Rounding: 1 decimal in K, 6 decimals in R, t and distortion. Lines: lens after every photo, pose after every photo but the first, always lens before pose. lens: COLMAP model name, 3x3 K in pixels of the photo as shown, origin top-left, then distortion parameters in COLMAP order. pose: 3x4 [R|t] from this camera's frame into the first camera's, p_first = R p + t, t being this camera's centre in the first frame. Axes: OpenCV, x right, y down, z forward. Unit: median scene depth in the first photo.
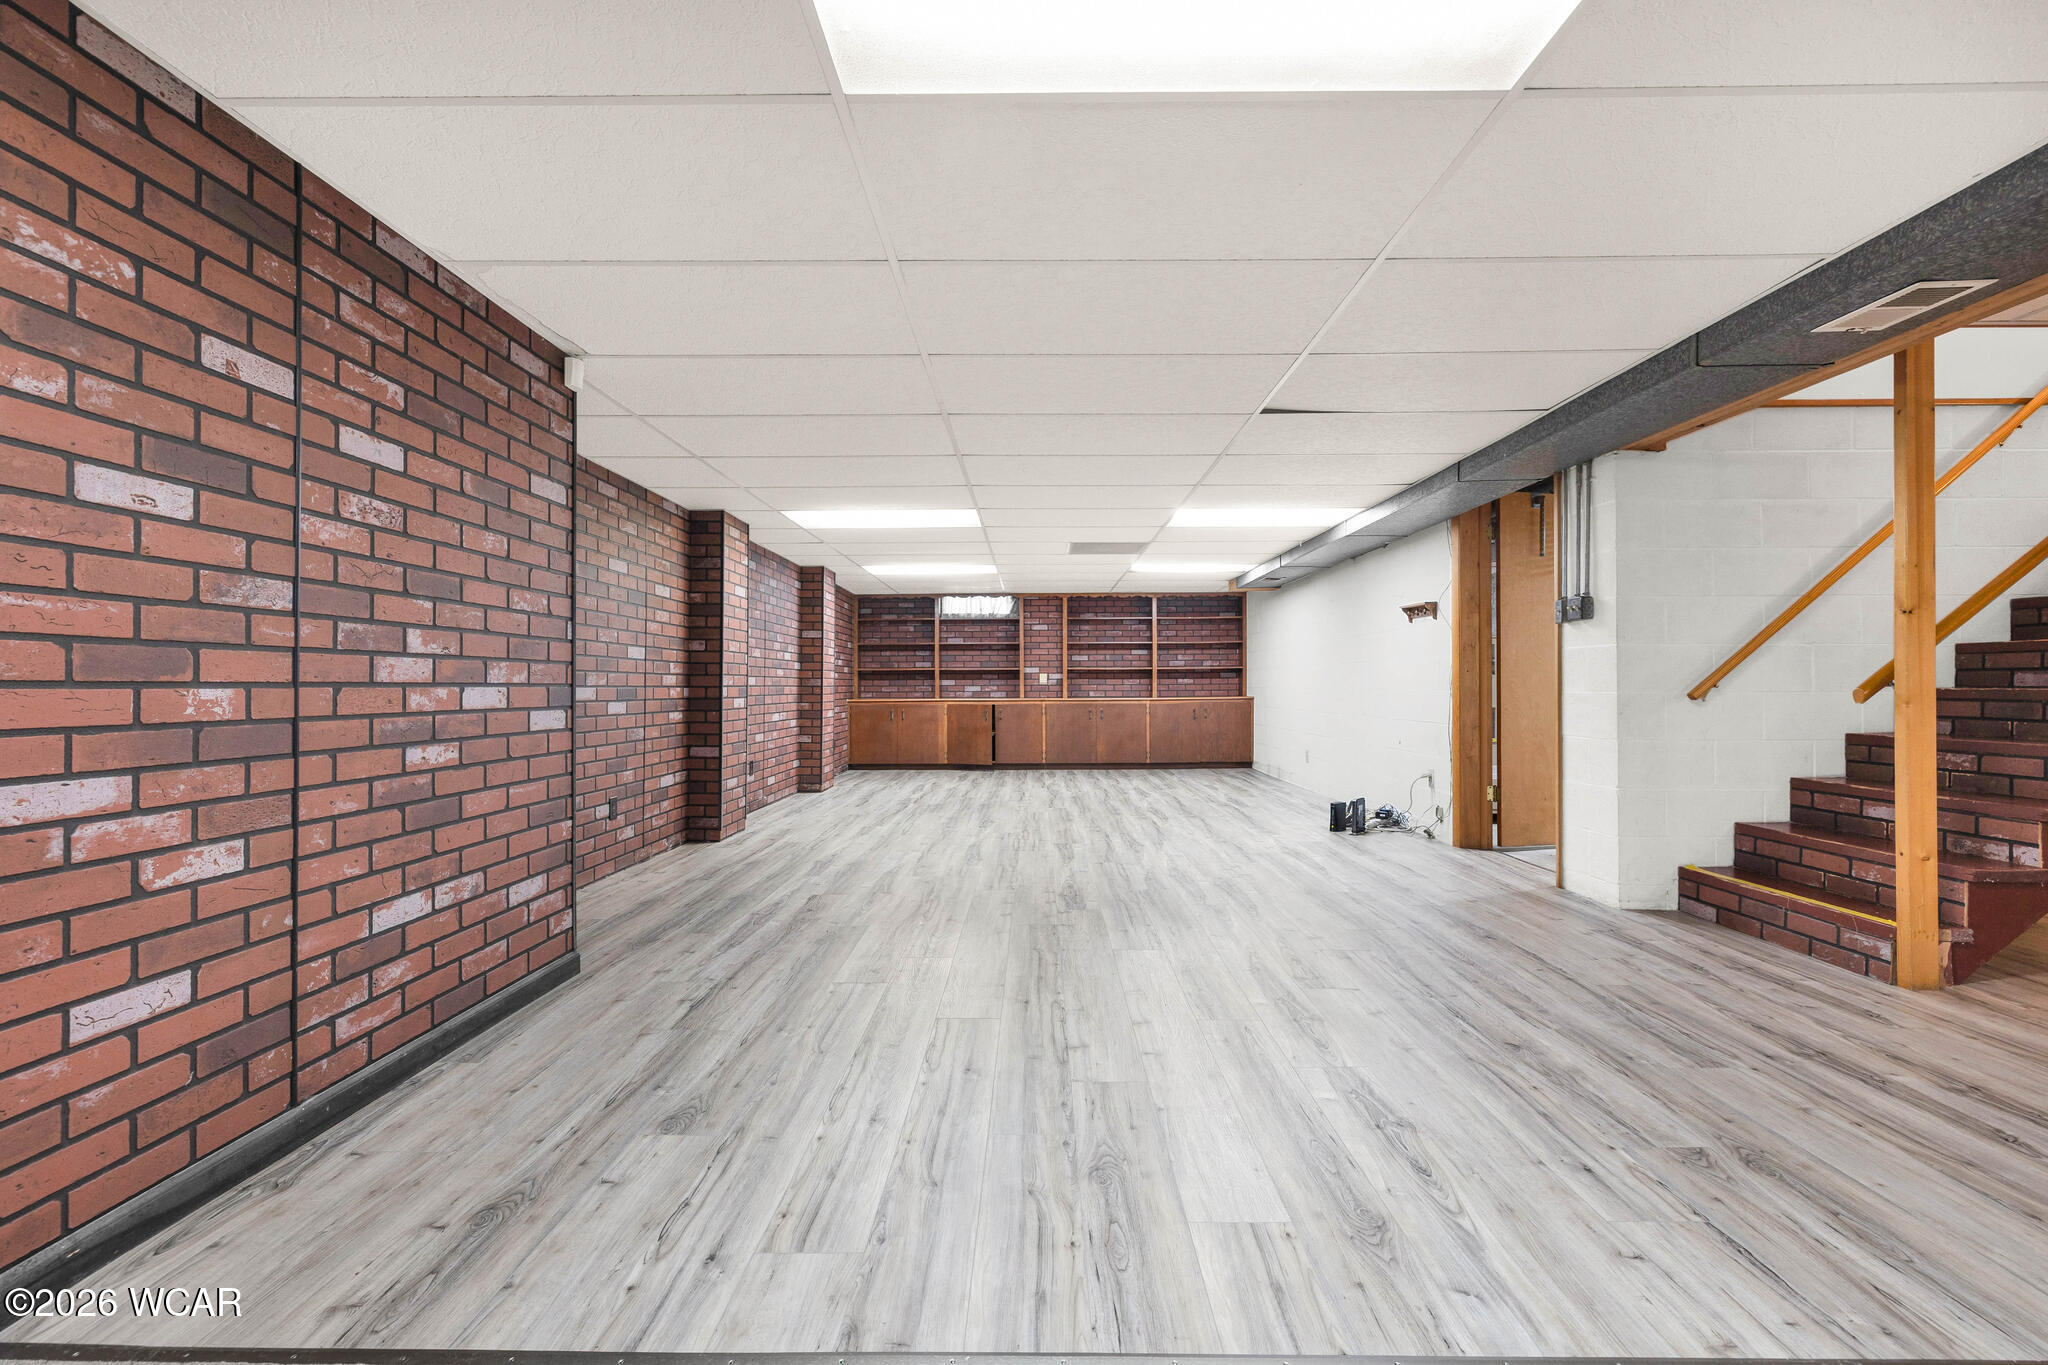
lens RADIAL K [[858.6, 0, 1030.0], [0, 858.6, 681.1], [0, 0, 1]] dist [-0.000470, 0.000112]
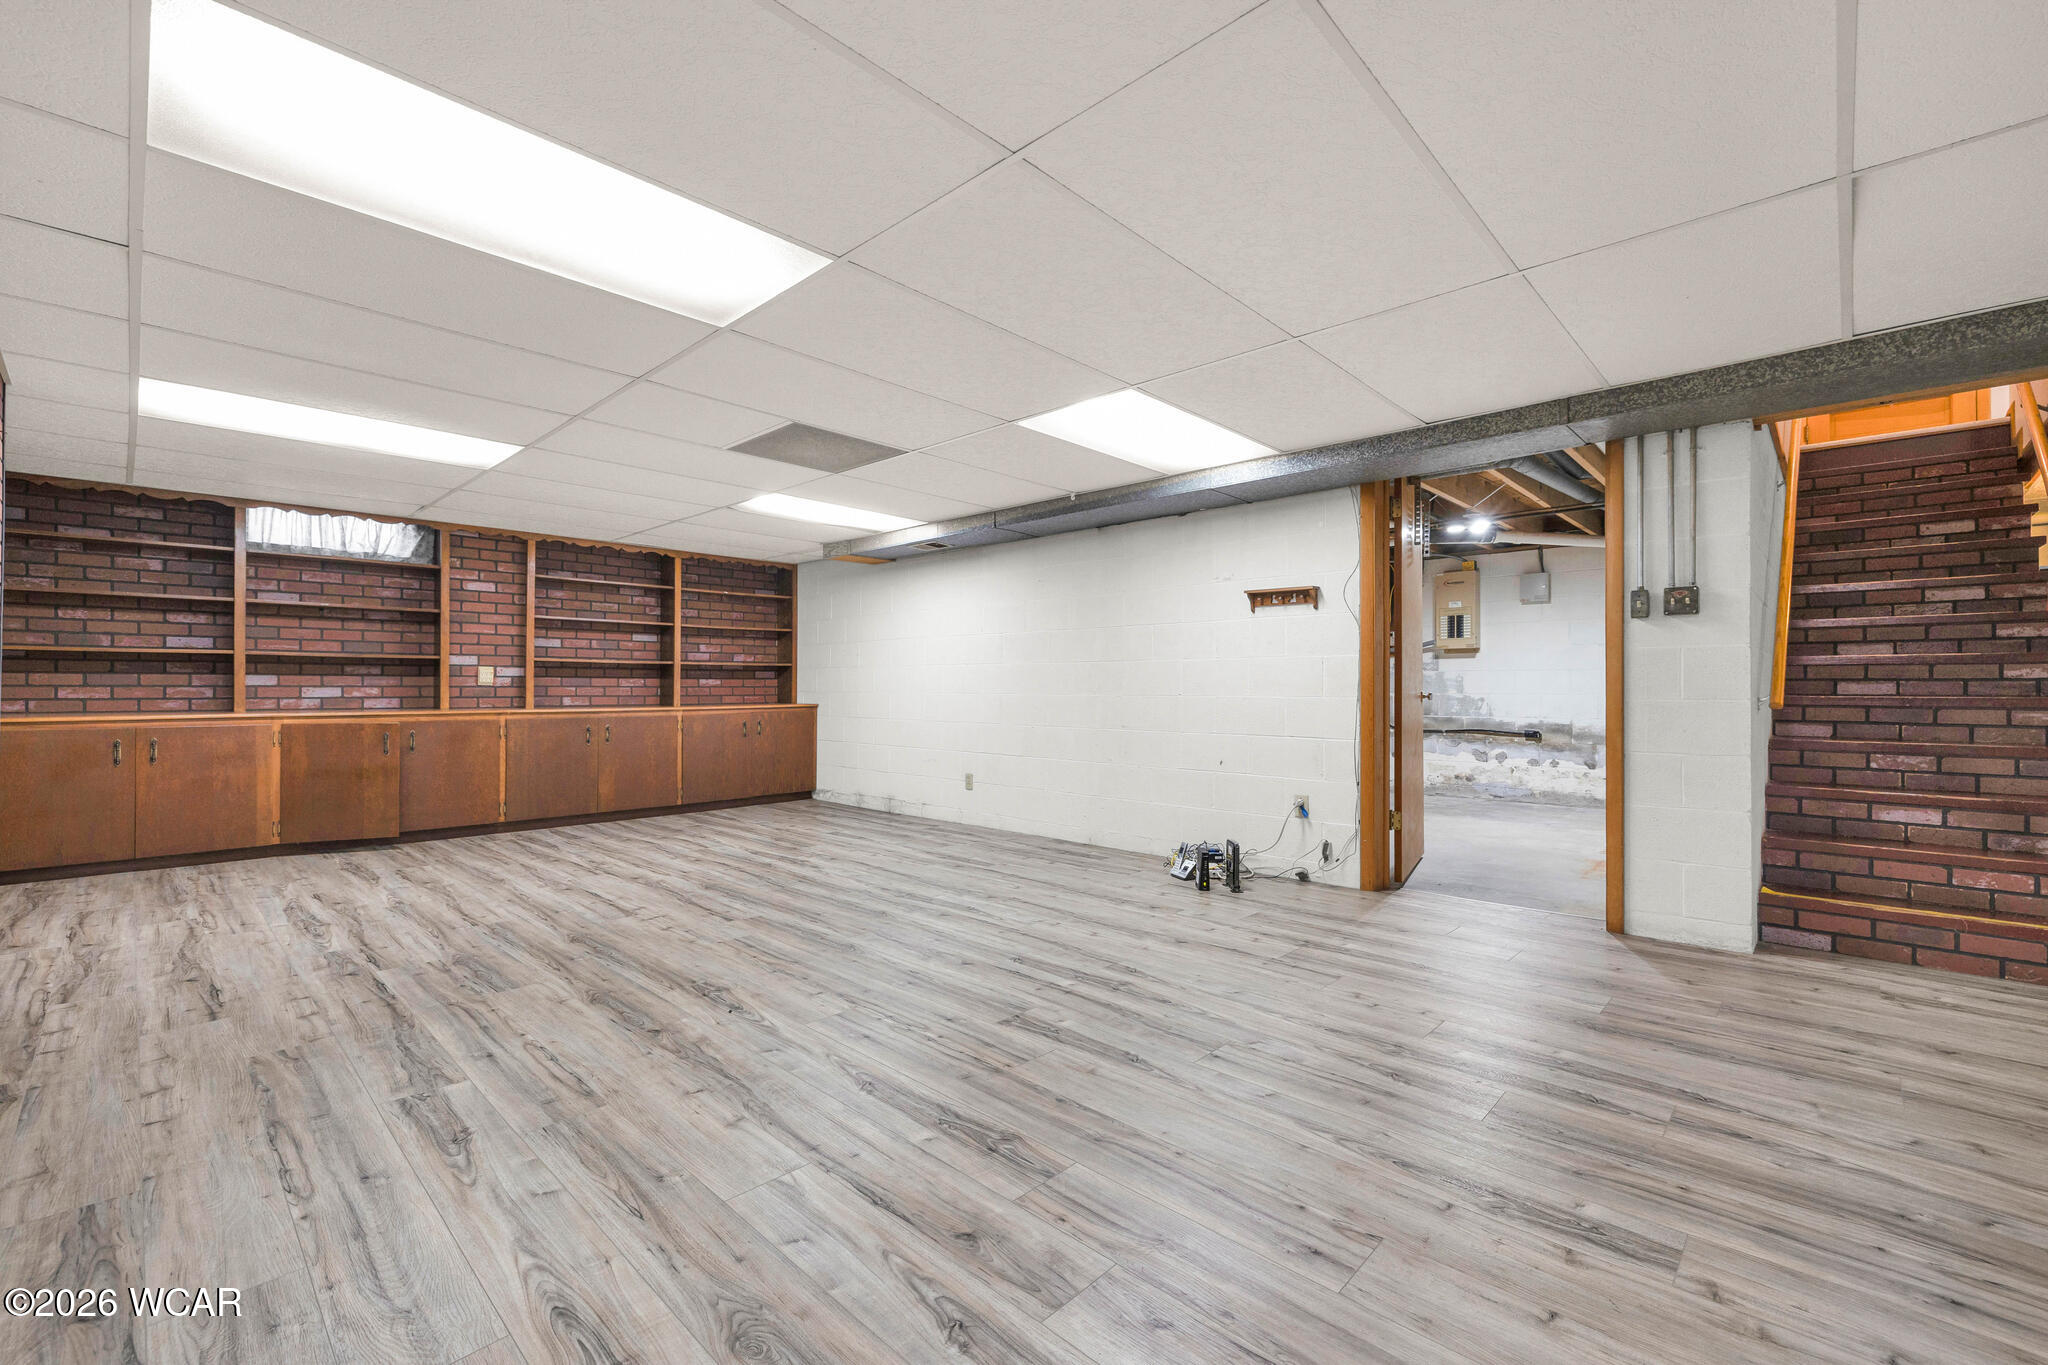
lens RADIAL K [[858.6, 0, 1030.0], [0, 858.6, 681.1], [0, 0, 1]] dist [-0.000470, 0.000112]
pose [[0.684305, 0.010920, 0.729114, -0.164230], [-0.008630, 0.999939, -0.006876, 0.001969], [-0.729145, -0.001587, 0.684358, 0.354922]]
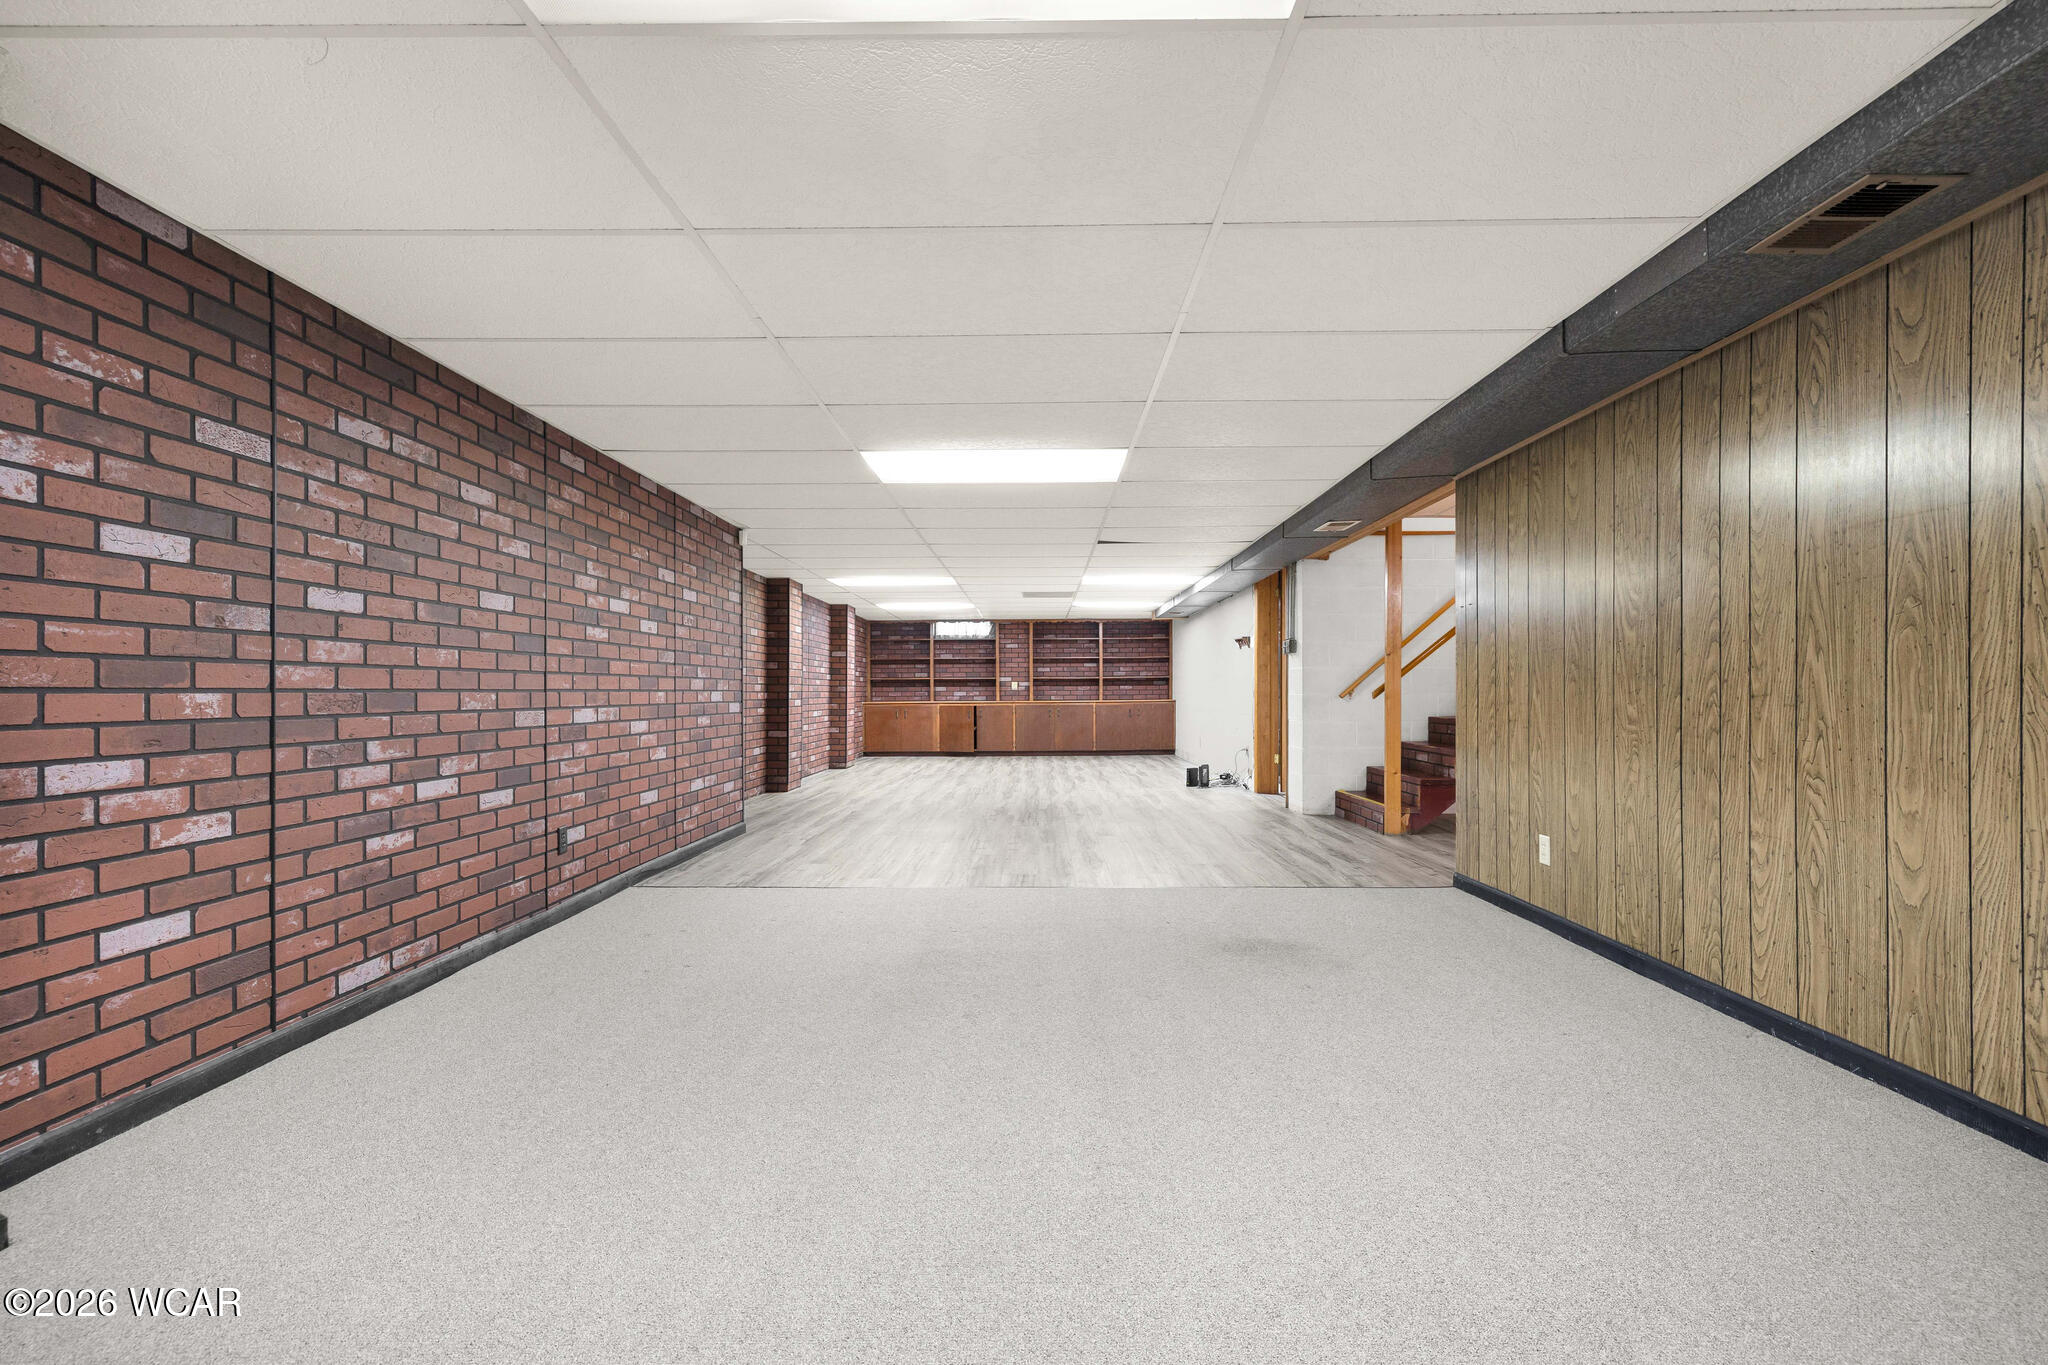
lens RADIAL K [[858.6, 0, 1030.0], [0, 858.6, 681.1], [0, 0, 1]] dist [-0.000470, 0.000112]
pose [[0.999993, -0.001493, -0.003378, 0.045519], [0.001470, 0.999976, -0.006841, -0.001109], [0.003389, 0.006836, 0.999971, -0.302796]]
